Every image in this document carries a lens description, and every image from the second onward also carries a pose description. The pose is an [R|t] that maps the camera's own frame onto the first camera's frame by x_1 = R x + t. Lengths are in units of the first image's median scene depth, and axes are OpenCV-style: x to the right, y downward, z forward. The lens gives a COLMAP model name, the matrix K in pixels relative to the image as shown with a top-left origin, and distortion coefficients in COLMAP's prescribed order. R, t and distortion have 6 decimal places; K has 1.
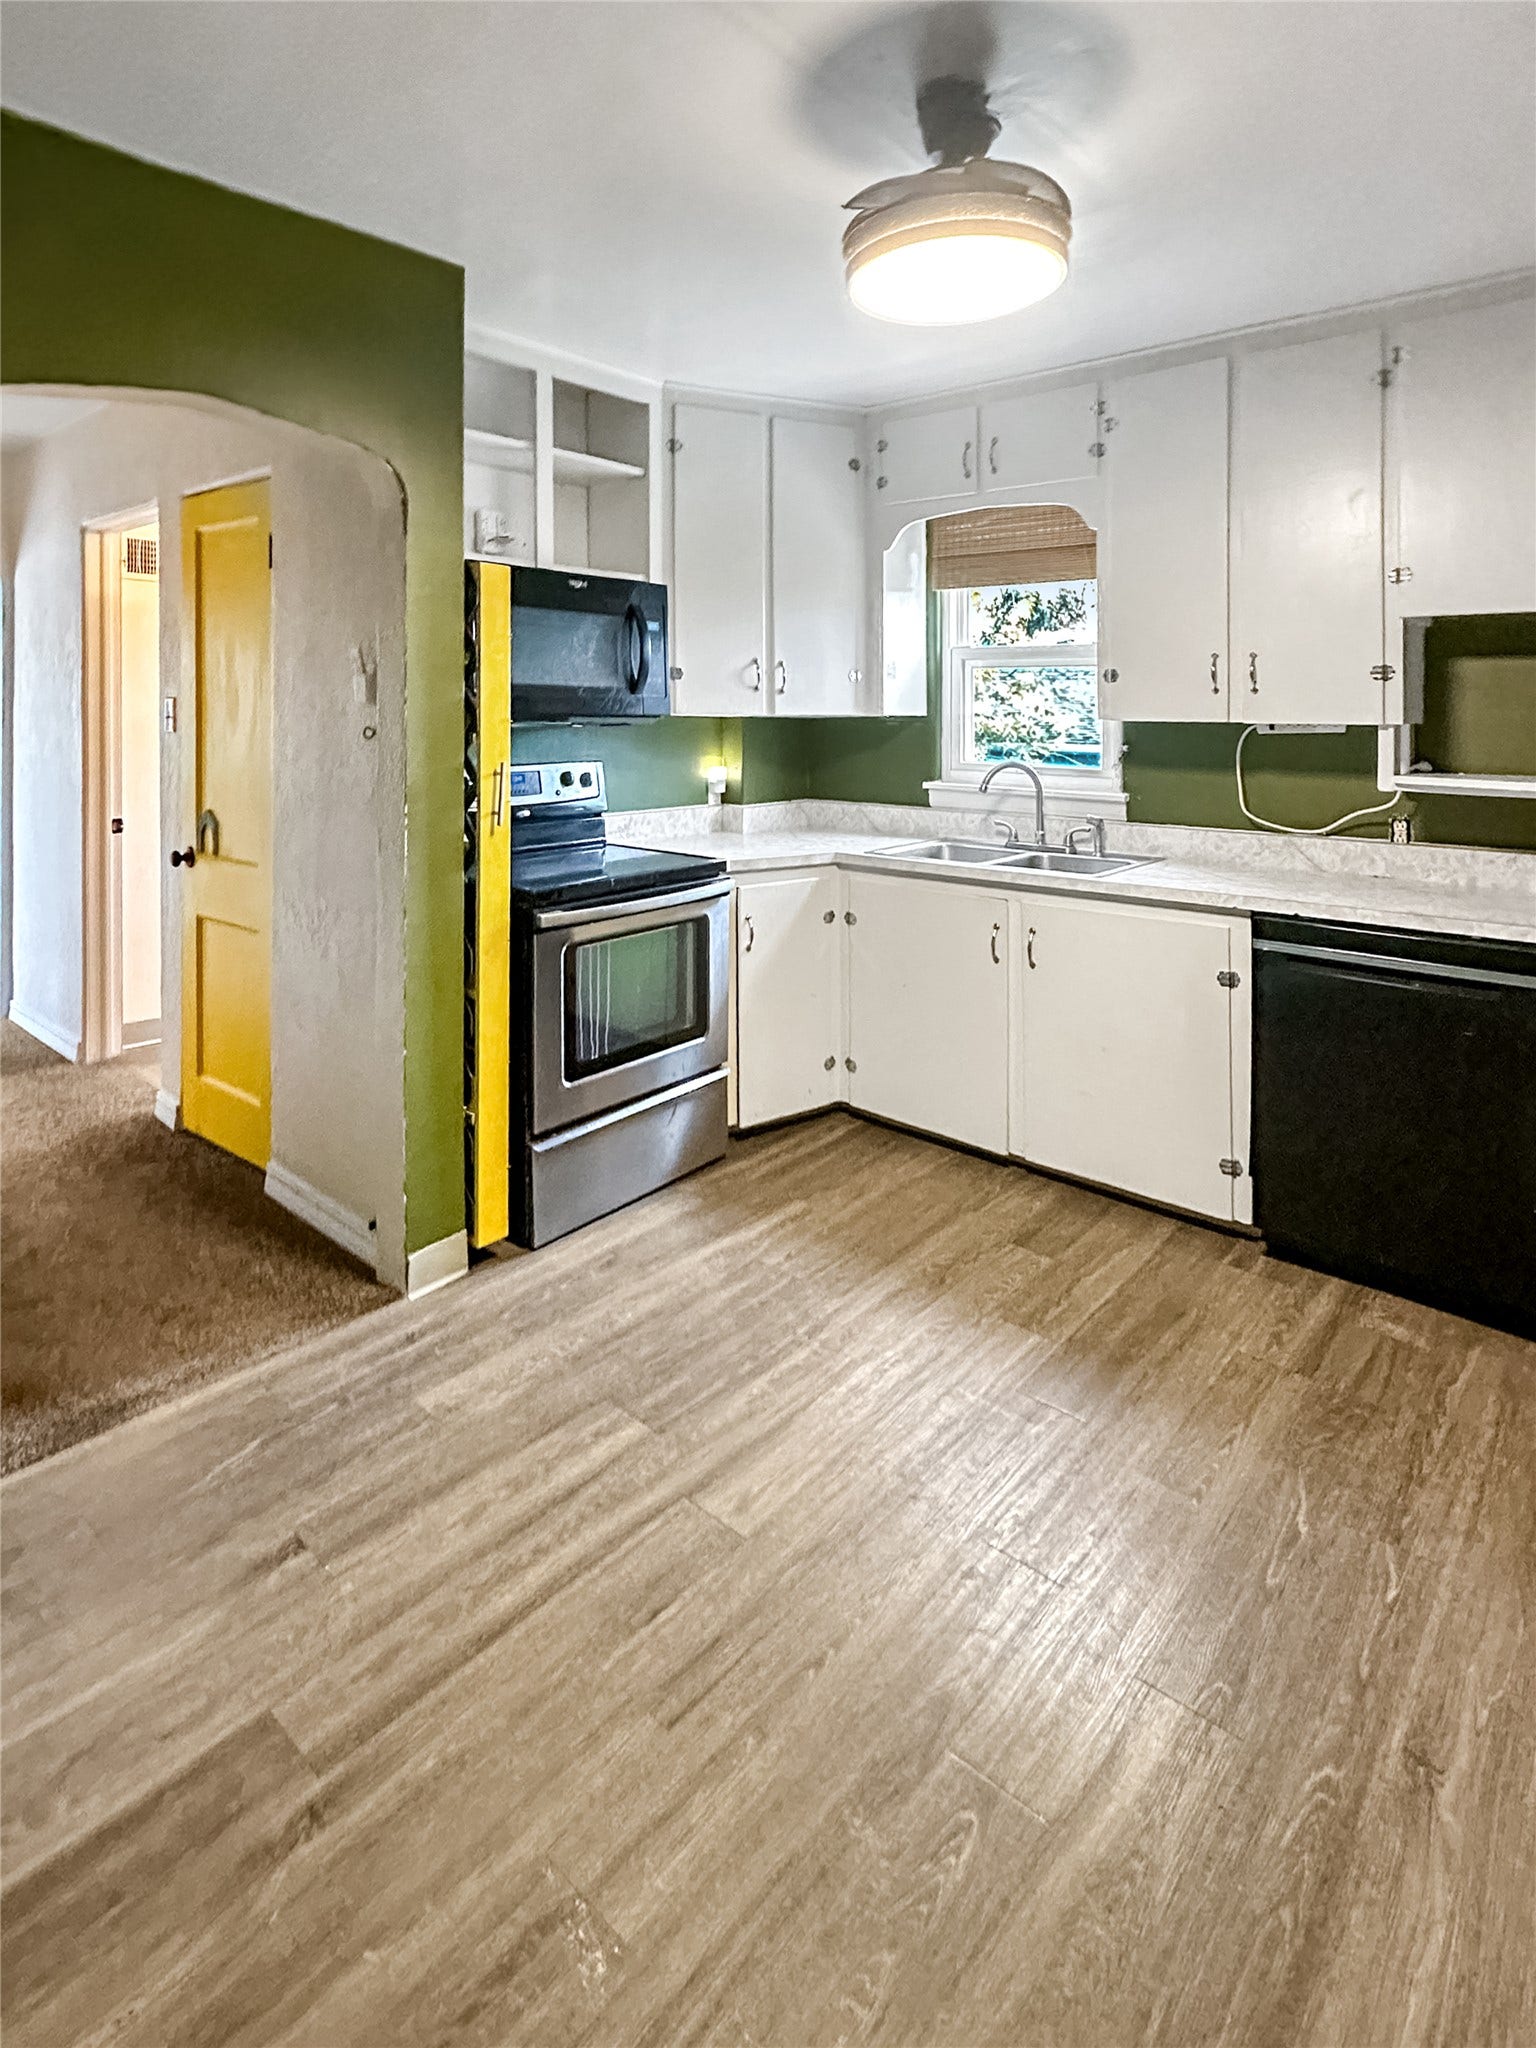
lens RADIAL K [[1314.3, 0, 768.0], [0, 1314.3, 1024.0], [0, 0, 1]] dist [0.003762, -0.001410]
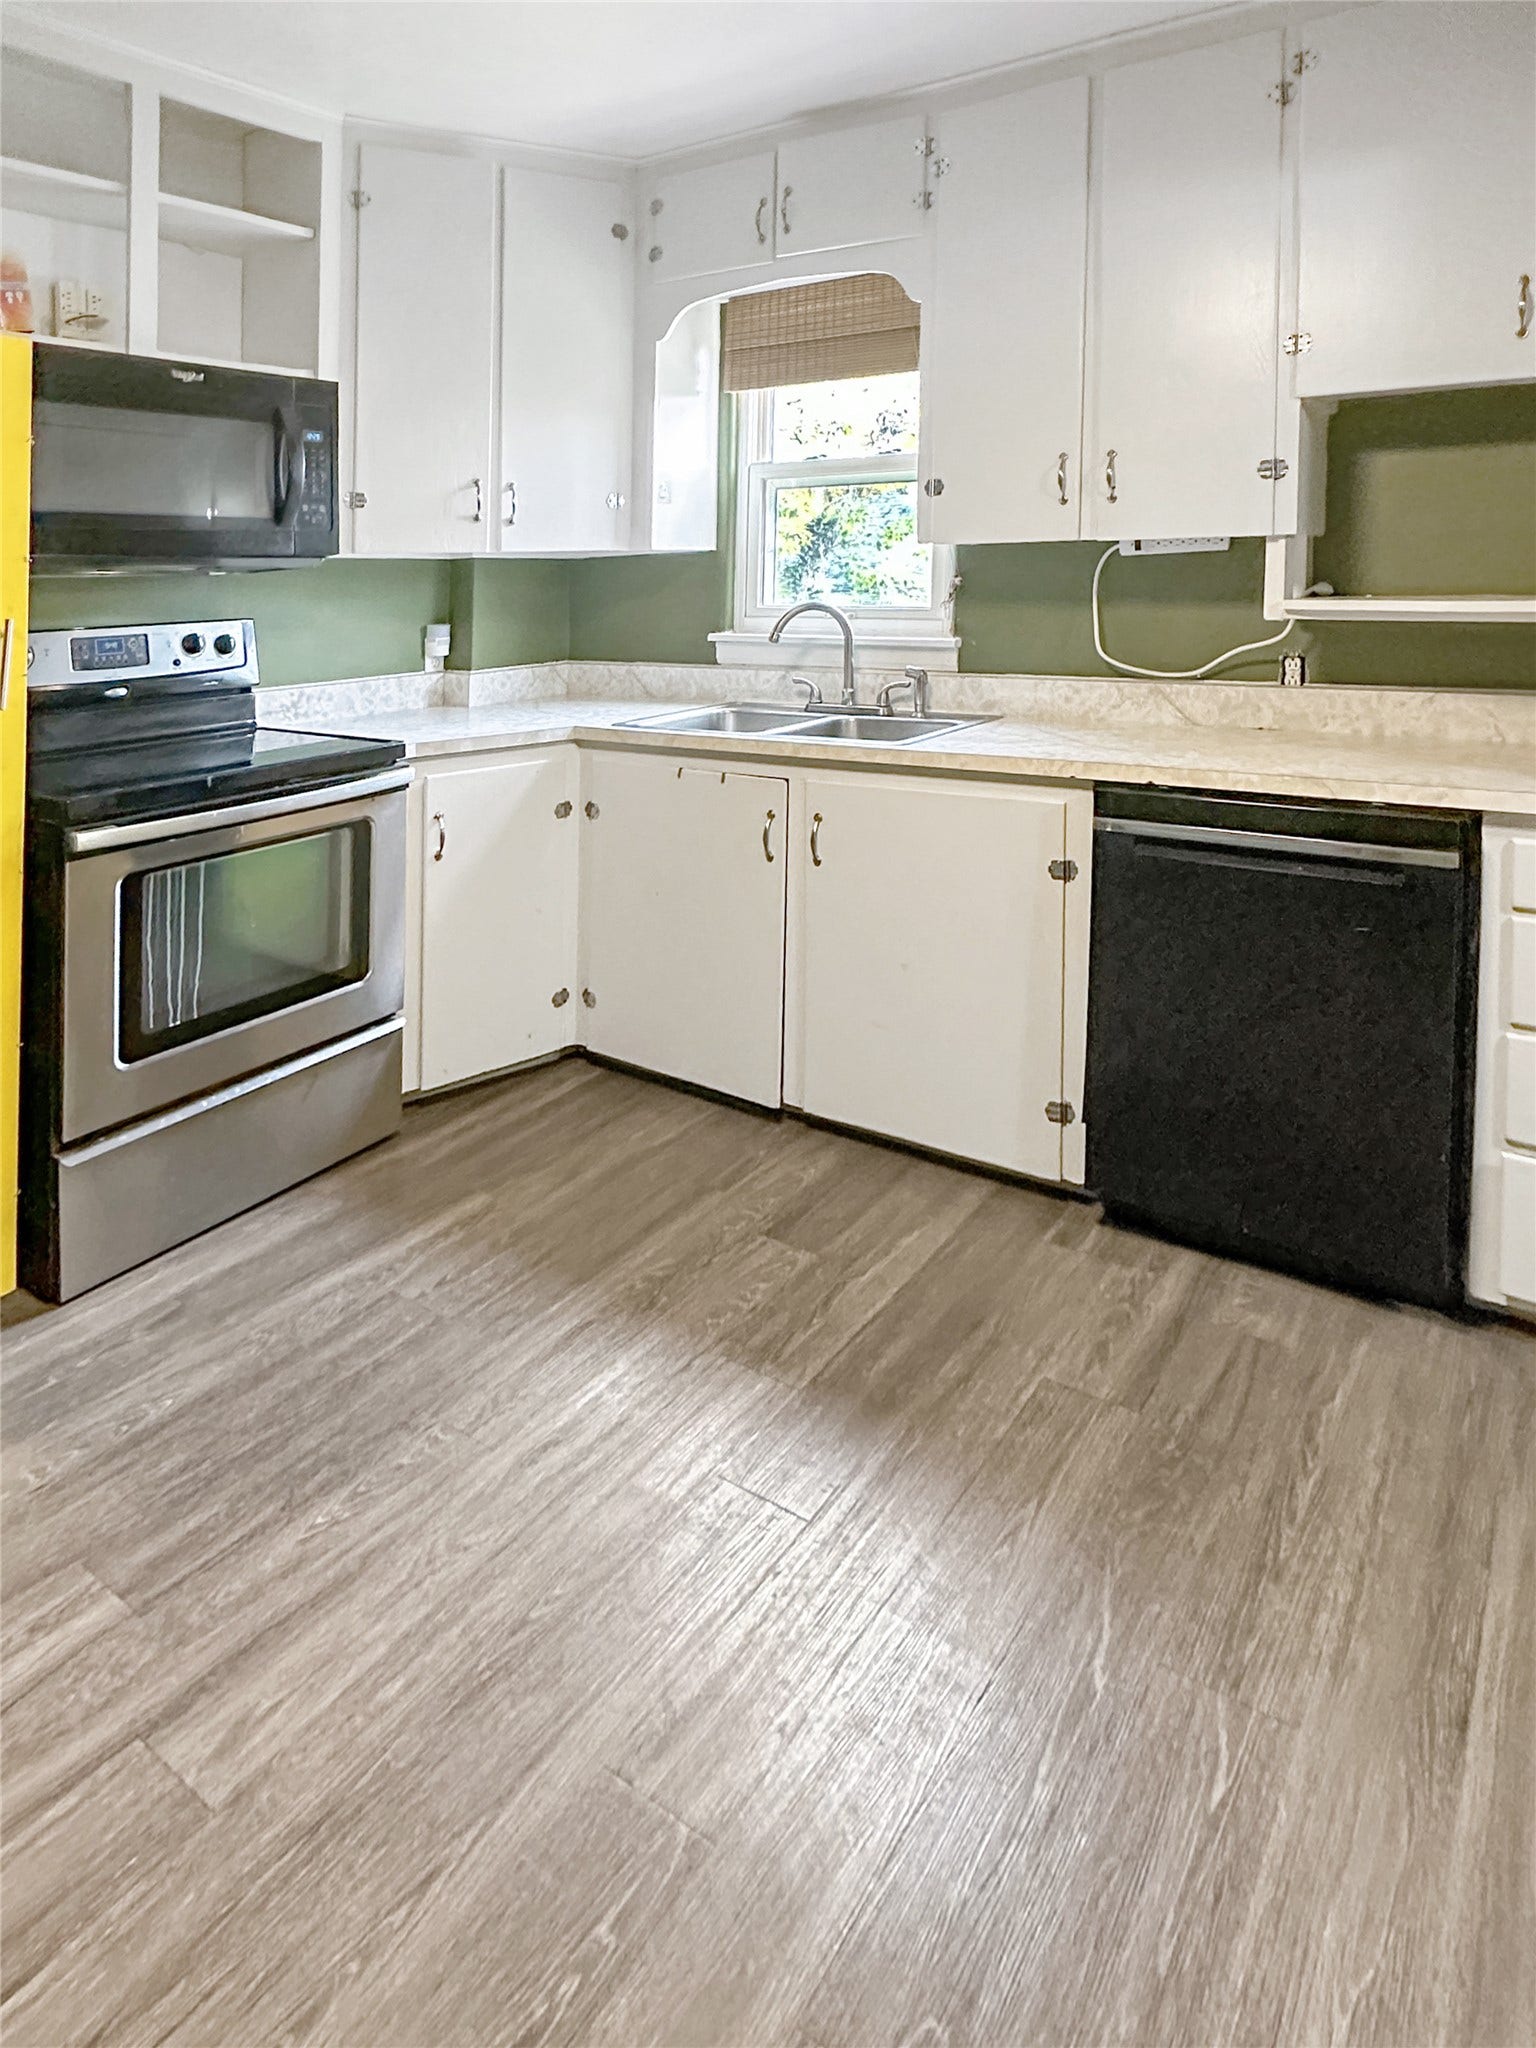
lens RADIAL K [[1206.6, 0, 736.1], [0, 1206.6, 1025.0], [0, 0, 1]] dist [0.003565, -0.002928]
pose [[0.999174, -0.039754, -0.008407, 0.166934], [0.040455, 0.992616, 0.114357, -0.034638], [0.003798, -0.114603, 0.993404, 0.285871]]
